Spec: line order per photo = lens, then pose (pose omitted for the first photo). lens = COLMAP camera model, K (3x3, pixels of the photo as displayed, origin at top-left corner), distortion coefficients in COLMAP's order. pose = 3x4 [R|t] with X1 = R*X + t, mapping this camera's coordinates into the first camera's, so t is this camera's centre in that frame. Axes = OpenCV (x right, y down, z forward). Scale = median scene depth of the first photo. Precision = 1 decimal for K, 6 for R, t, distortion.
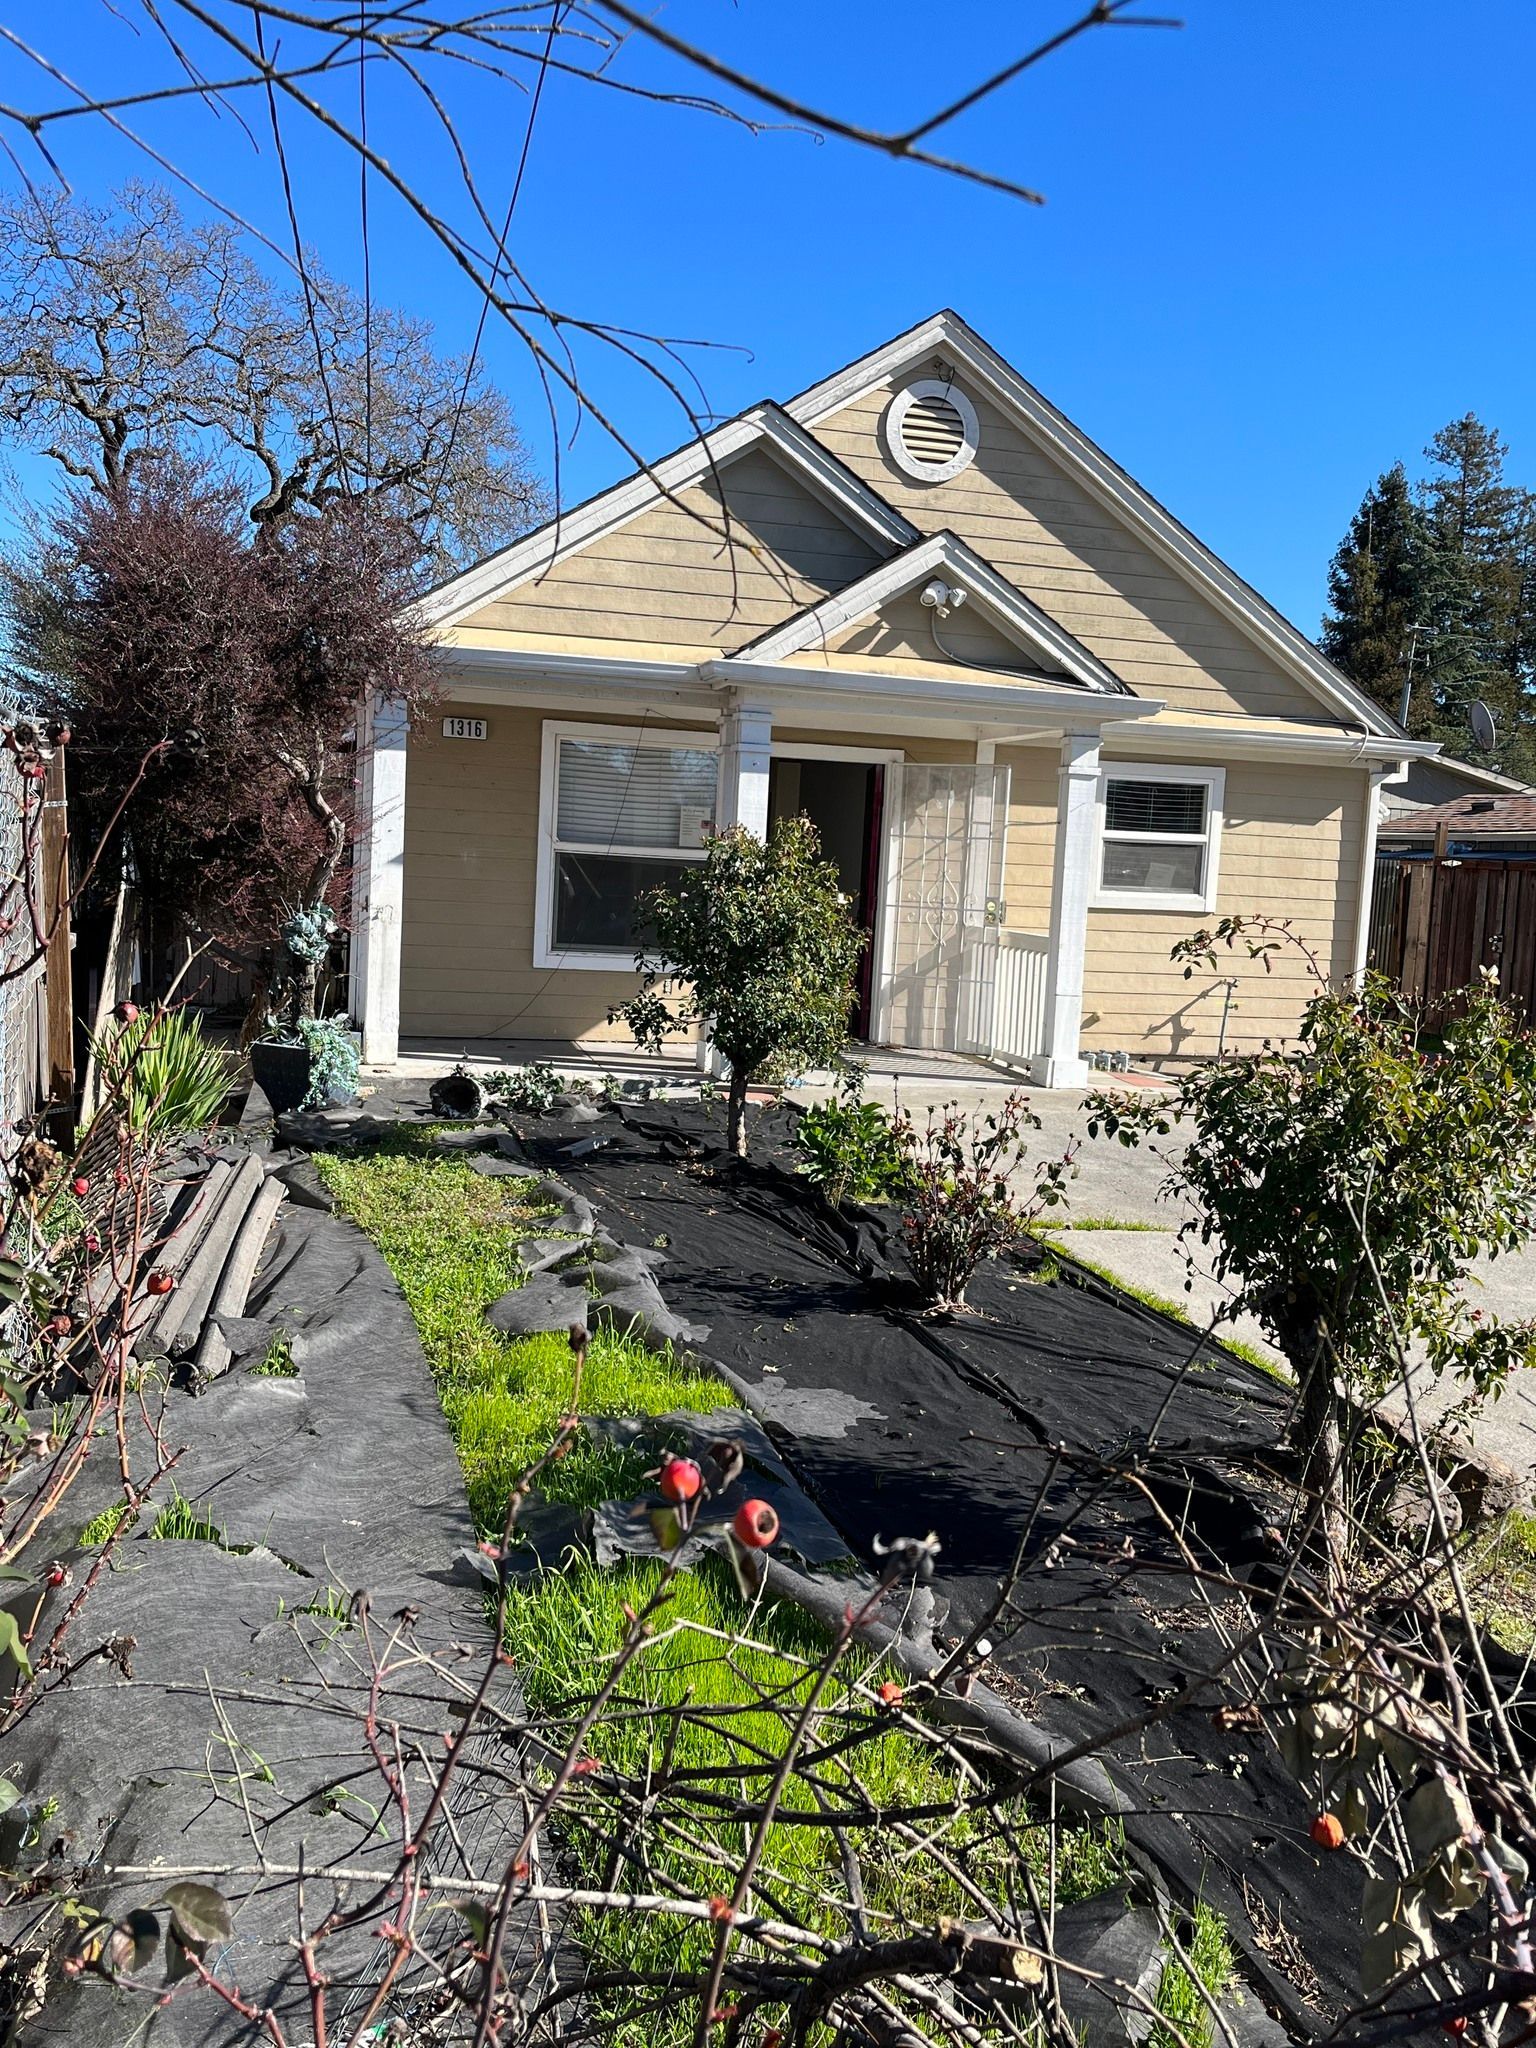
lens RADIAL K [[1535.8, 0, 737.3], [0, 1535.8, 1003.0], [0, 0, 1]] dist [0.071977, -0.110656]
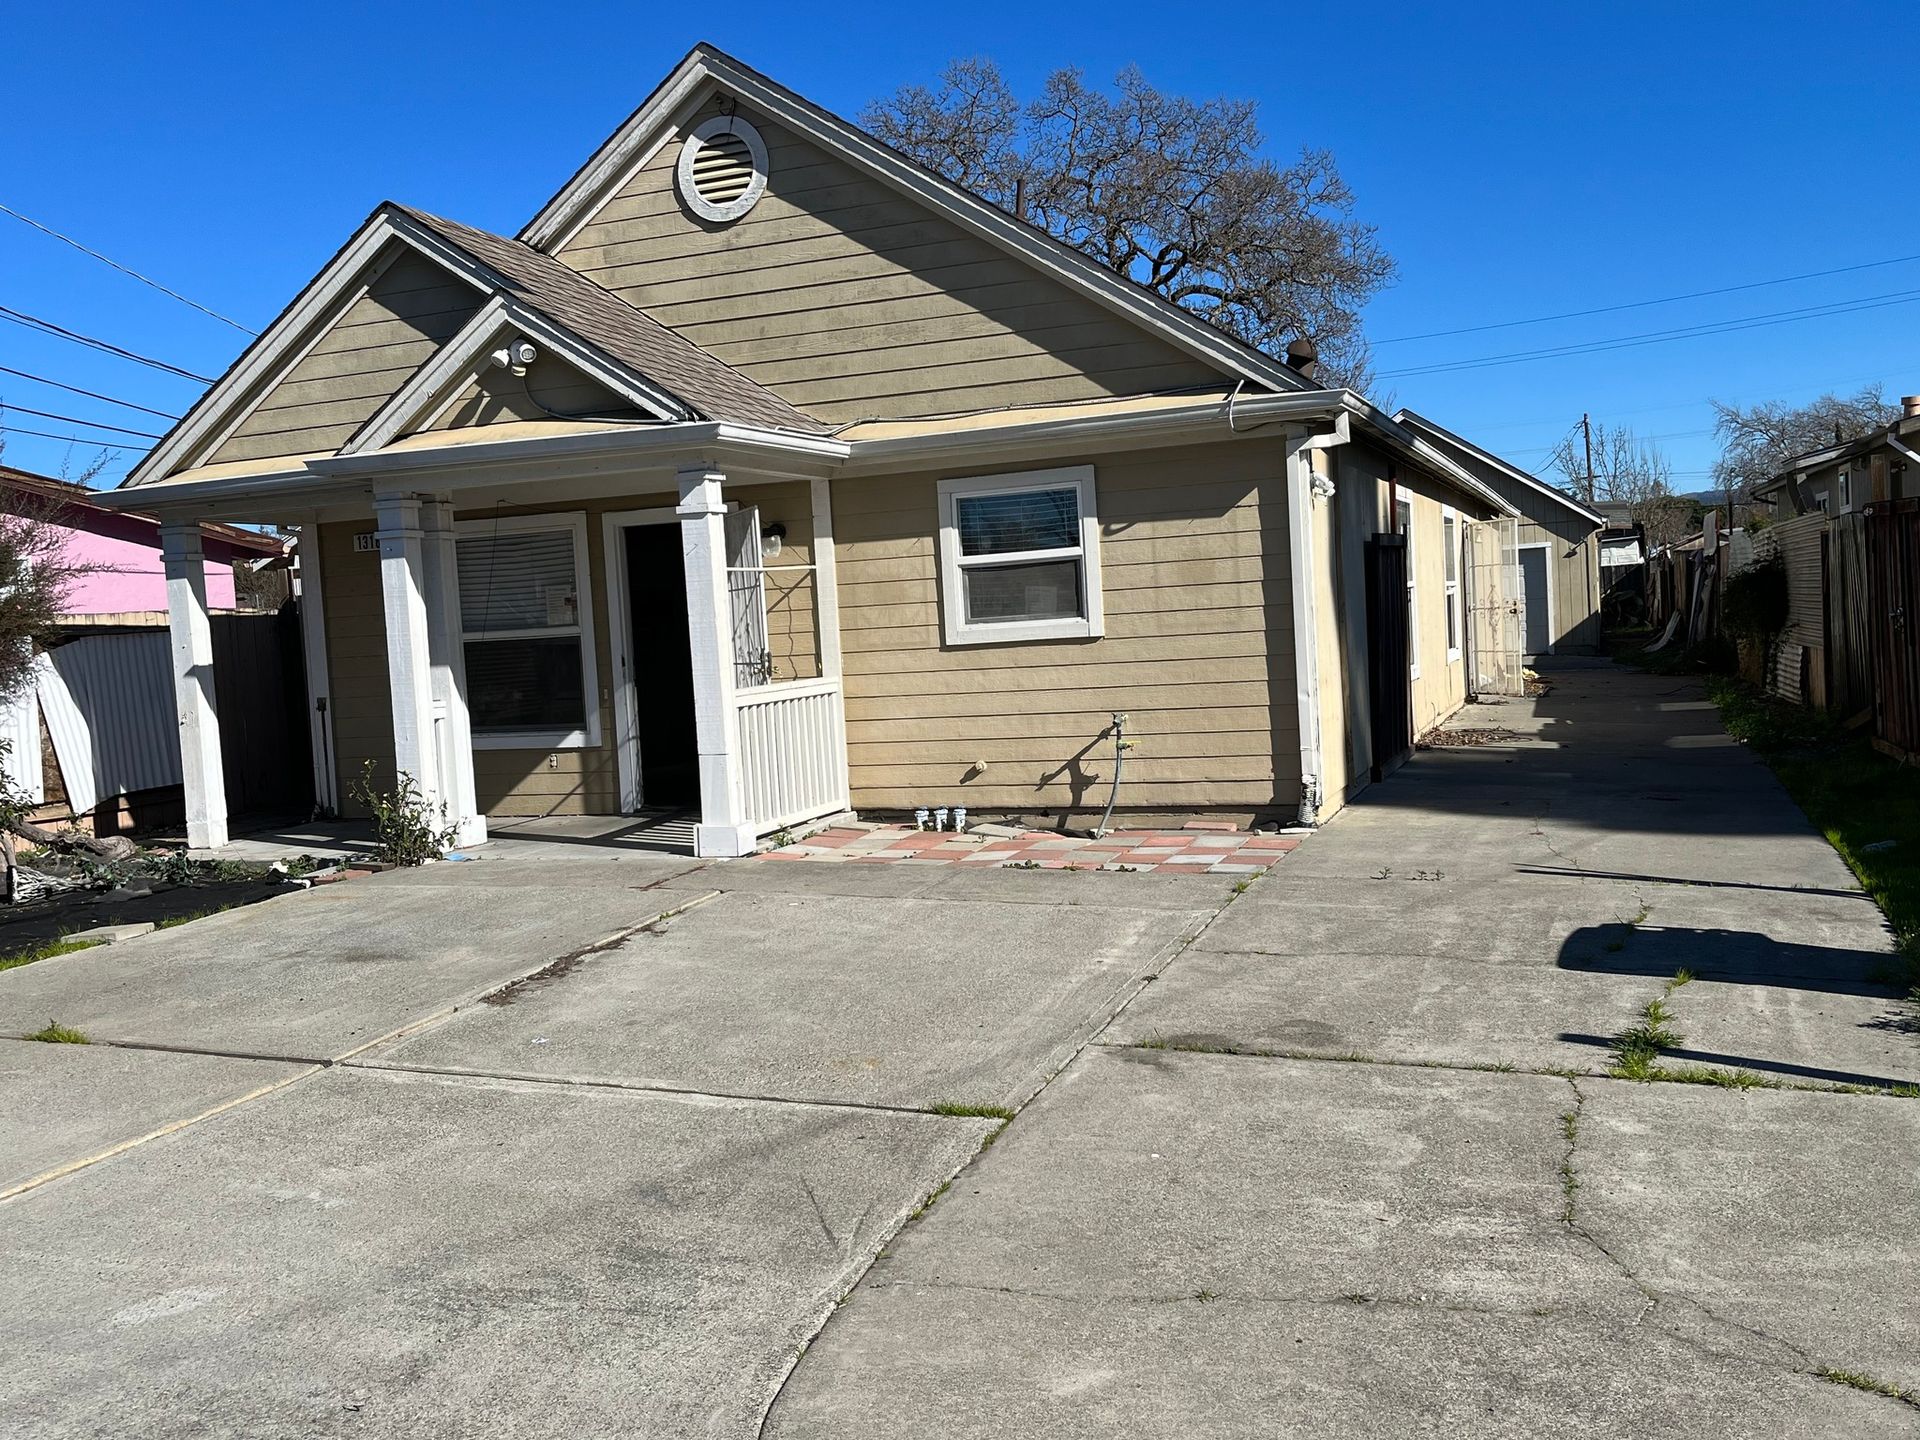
lens RADIAL K [[1439.8, 0, 960.0], [0, 1439.8, 720.0], [0, 0, 1]] dist [0.071977, -0.110656]
pose [[0.842029, -0.063332, -0.535701, 0.708679], [0.052778, 0.997992, -0.035028, 0.011021], [0.536844, 0.001221, 0.843681, 0.318156]]
